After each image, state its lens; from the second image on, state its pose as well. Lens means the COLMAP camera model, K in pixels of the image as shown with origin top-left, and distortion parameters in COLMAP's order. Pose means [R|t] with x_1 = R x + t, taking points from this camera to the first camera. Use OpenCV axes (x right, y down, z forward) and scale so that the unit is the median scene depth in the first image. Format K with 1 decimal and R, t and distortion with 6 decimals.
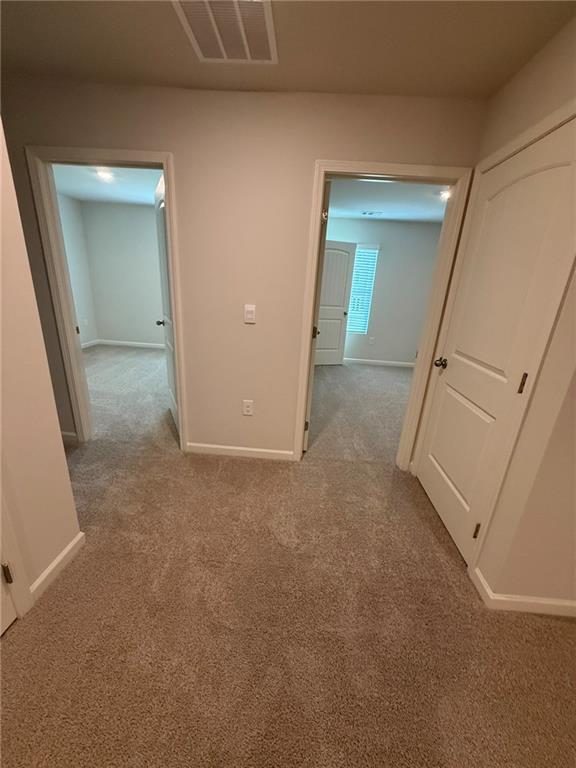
lens RADIAL K [[309.0, 0, 288.6], [0, 309.0, 382.1], [0, 0, 1]] dist [0.006253, -0.000150]
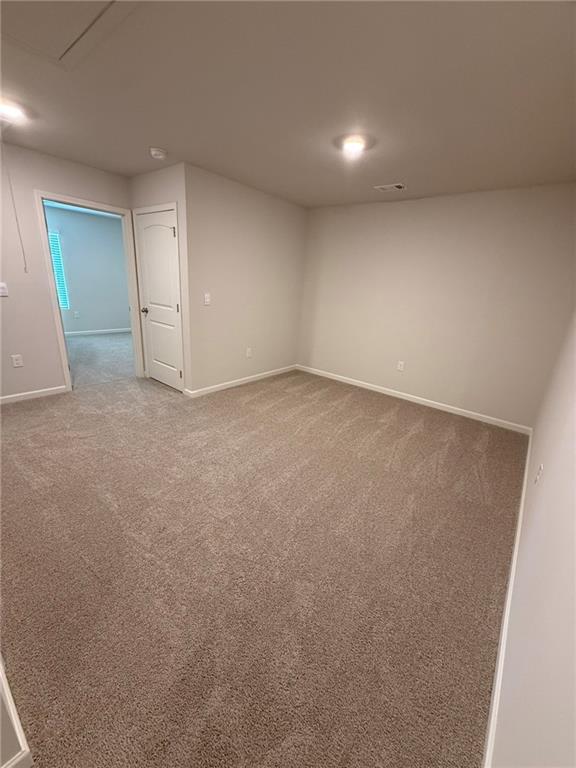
lens RADIAL K [[309.0, 0, 286.2], [0, 309.0, 381.7], [0, 0, 1]] dist [0.006253, -0.000150]
pose [[0.602400, -0.272302, 0.750310, -0.511619], [0.224079, 0.959901, 0.168460, 0.225777], [-0.766096, 0.066648, 0.639262, -0.823841]]
